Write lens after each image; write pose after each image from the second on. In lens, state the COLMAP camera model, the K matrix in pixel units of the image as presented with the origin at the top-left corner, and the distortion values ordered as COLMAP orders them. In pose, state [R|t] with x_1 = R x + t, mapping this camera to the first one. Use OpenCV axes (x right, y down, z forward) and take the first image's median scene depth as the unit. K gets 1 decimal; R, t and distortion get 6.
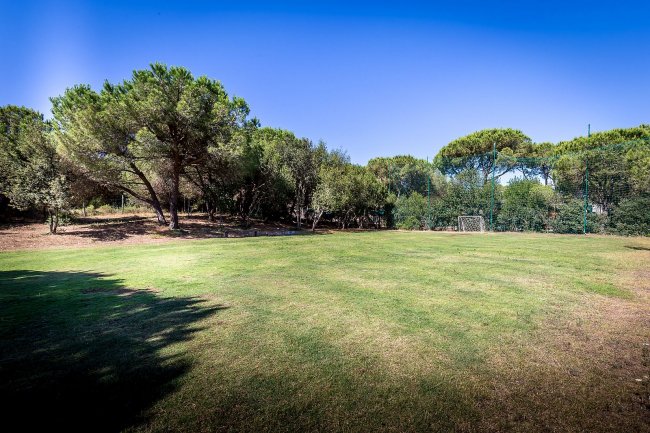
lens RADIAL K [[298.3, 0, 324.5], [0, 298.3, 218.1], [0, 0, 1]] dist [0.011944, -0.000281]
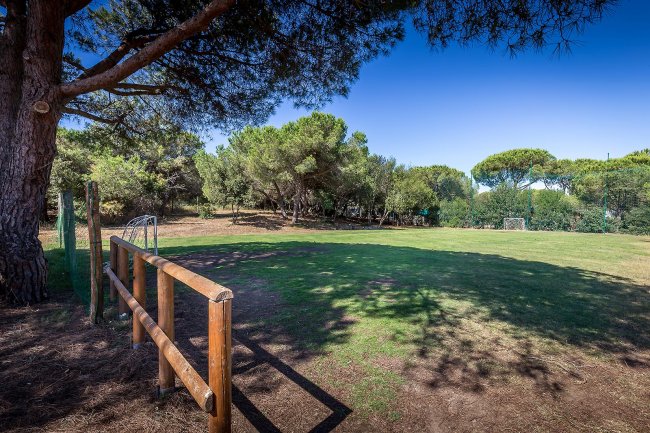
lens RADIAL K [[281.4, 0, 325.1], [0, 281.4, 214.5], [0, 0, 1]] dist [0.004246, 0.000661]
pose [[0.999471, 0.020965, -0.024876, -0.281309], [-0.021033, 0.999776, -0.002485, -0.001315], [0.024819, 0.003007, 0.999687, -0.239011]]
